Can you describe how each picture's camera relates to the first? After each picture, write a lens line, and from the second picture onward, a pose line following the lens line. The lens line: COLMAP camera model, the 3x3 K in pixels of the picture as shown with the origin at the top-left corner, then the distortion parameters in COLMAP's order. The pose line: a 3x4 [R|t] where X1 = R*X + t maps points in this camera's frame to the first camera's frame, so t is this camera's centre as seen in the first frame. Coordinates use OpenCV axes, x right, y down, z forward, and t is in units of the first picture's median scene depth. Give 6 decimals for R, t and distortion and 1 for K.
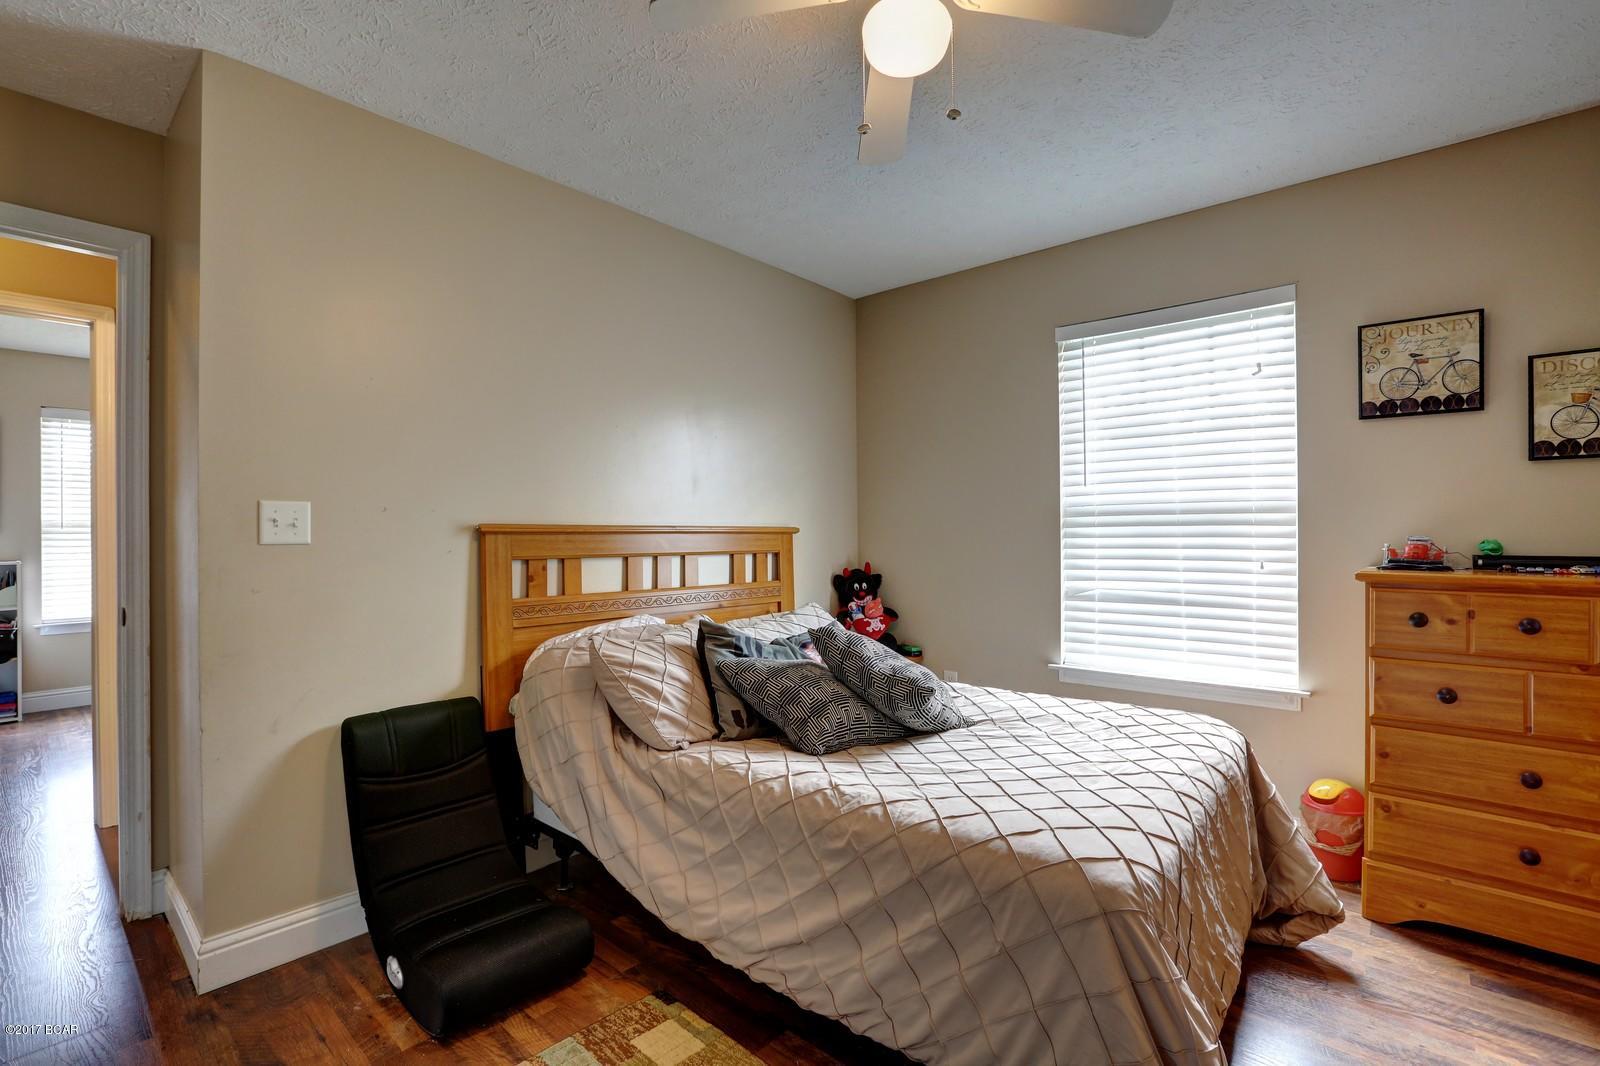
lens RADIAL K [[732.7, 0, 800.0], [0, 732.7, 533.0], [0, 0, 1]] dist [-0.052887, 0.020137]
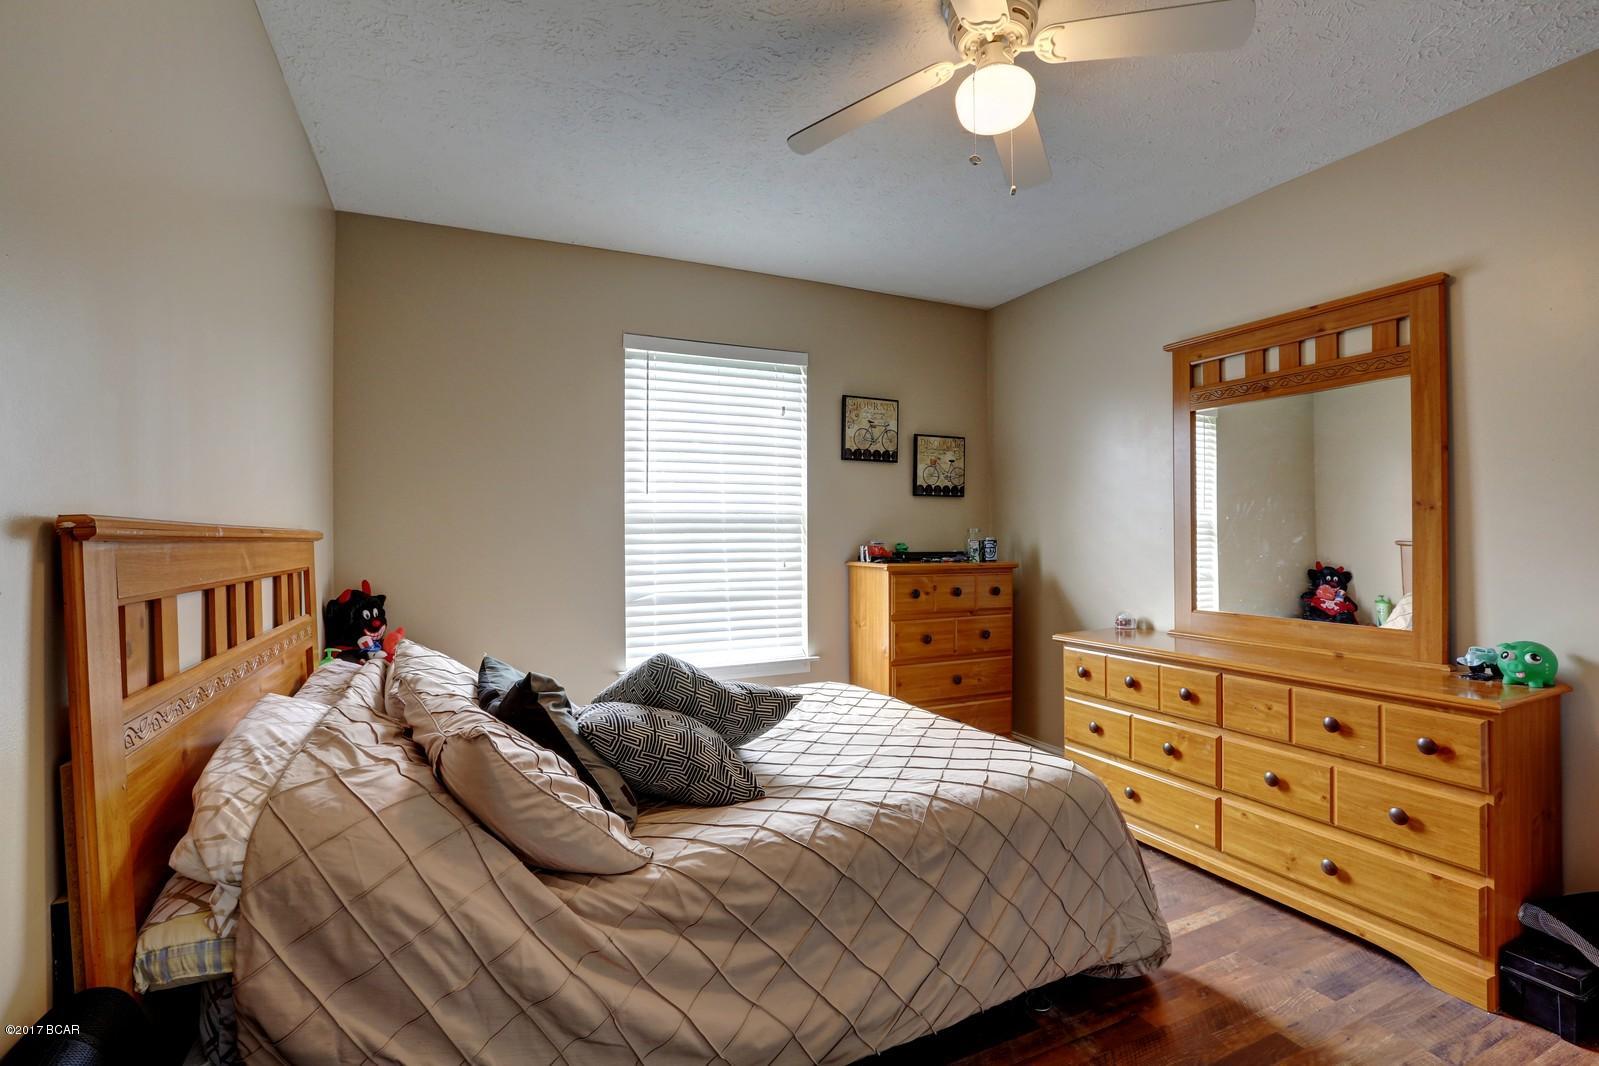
lens RADIAL K [[732.2, 0, 799.5], [0, 732.2, 533.0], [0, 0, 1]] dist [-0.052887, 0.020137]
pose [[0.397544, 0.007184, 0.917555, -0.638127], [0.002911, 0.999954, -0.009091, 0.001443], [-0.917578, 0.006285, 0.397505, 0.528102]]
